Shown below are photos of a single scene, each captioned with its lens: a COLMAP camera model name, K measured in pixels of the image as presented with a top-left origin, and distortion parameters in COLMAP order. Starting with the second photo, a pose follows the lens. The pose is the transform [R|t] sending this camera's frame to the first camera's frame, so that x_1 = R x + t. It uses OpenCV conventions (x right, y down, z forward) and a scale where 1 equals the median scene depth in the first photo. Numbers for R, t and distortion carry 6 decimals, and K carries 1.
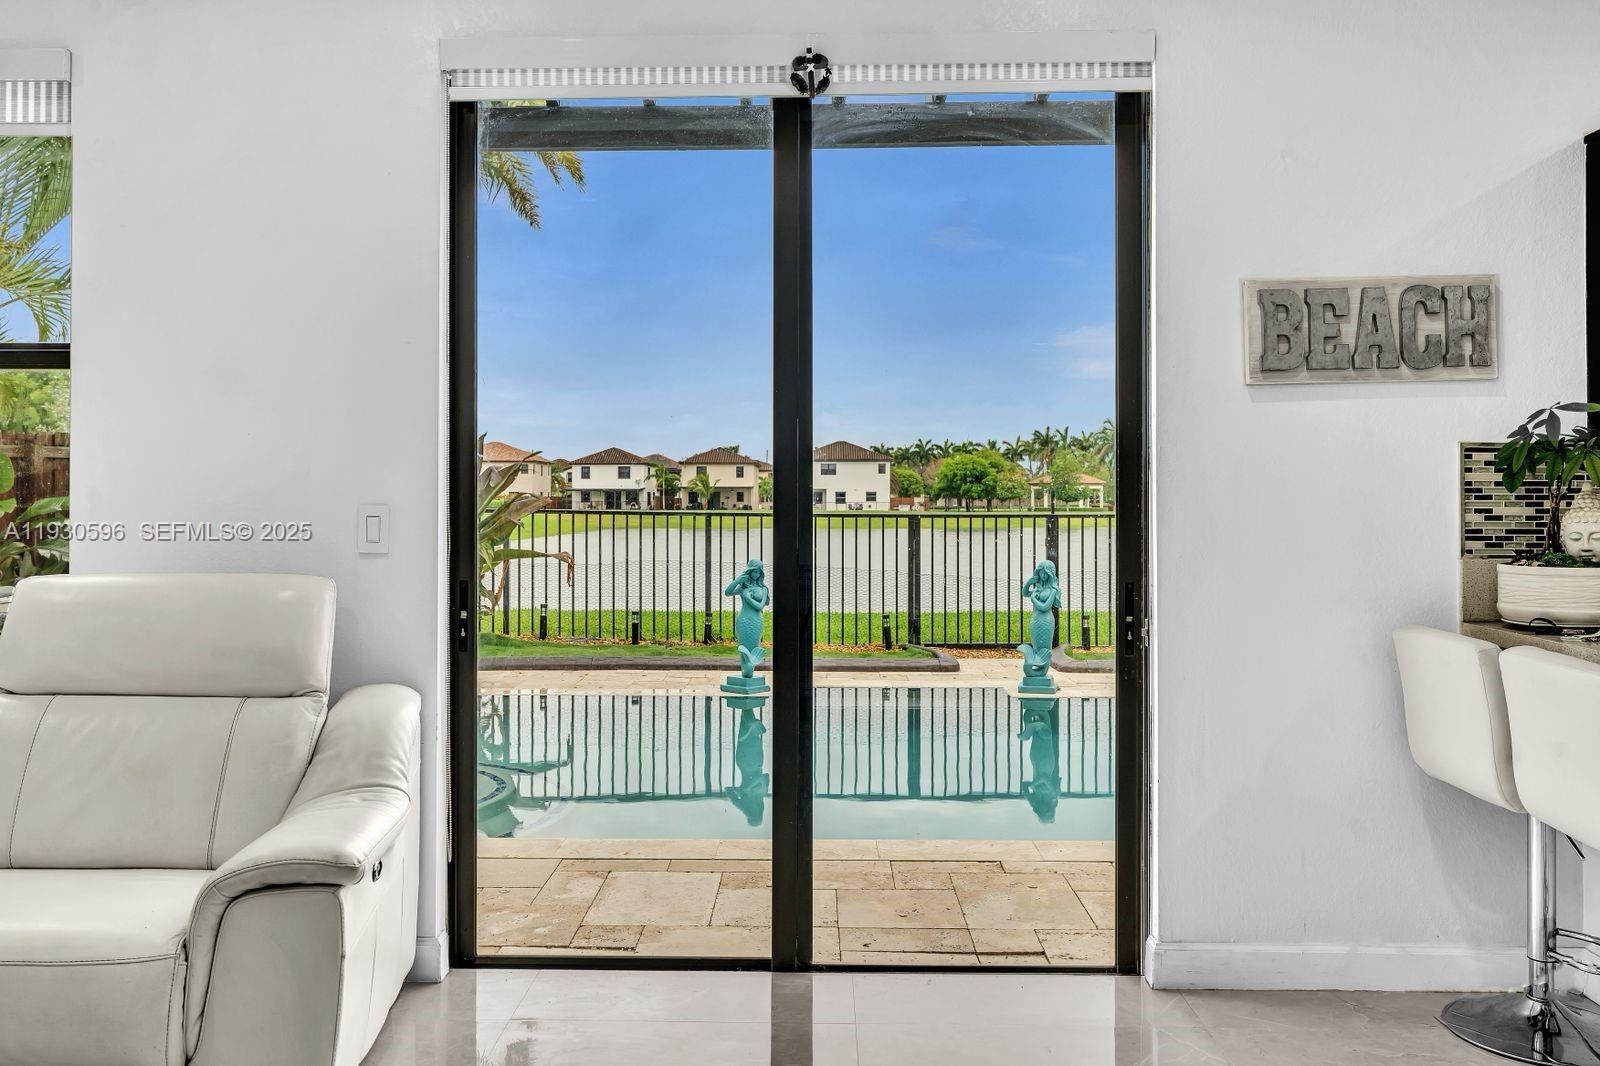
lens RADIAL K [[1333.6, 0, 791.4], [0, 1333.6, 488.3], [0, 0, 1]] dist [0.002333, -0.001386]
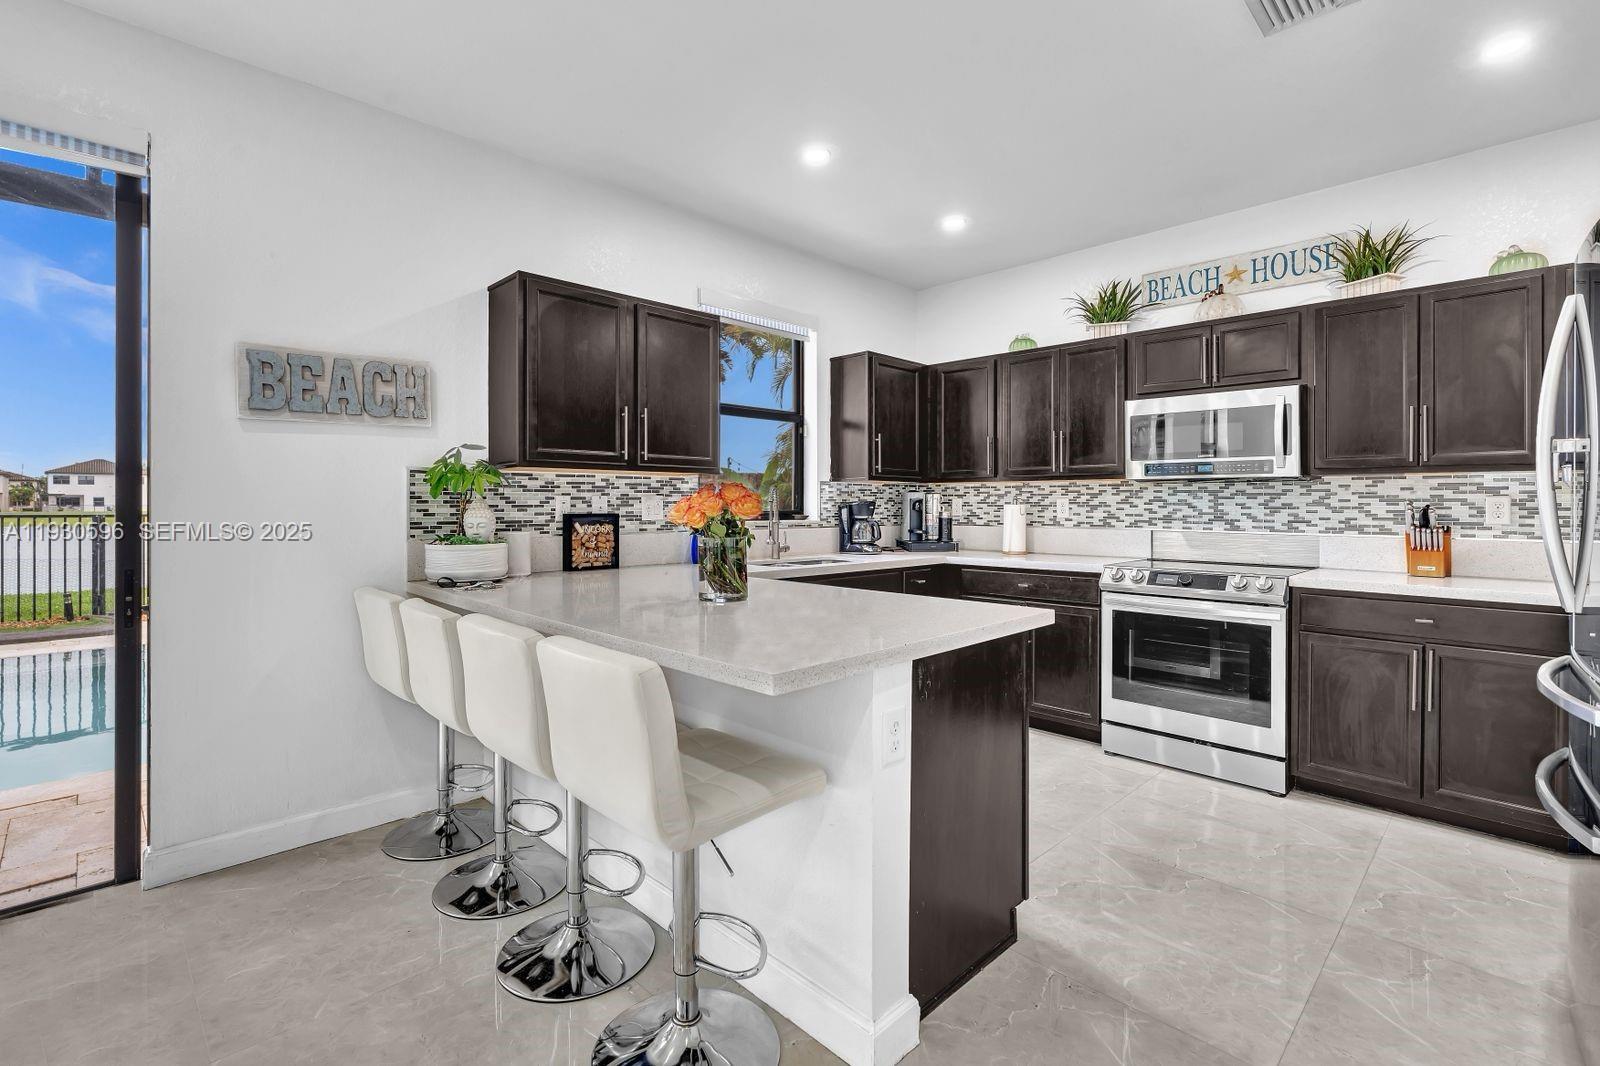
lens RADIAL K [[705.5, 0, 801.5], [0, 705.5, 497.5], [0, 0, 1]] dist [-0.002630, -0.000617]
pose [[0.703969, 0.006331, 0.710203, 0.239230], [-0.006416, 0.999976, -0.002555, 0.000995], [-0.710202, -0.002758, 0.703992, 0.092024]]
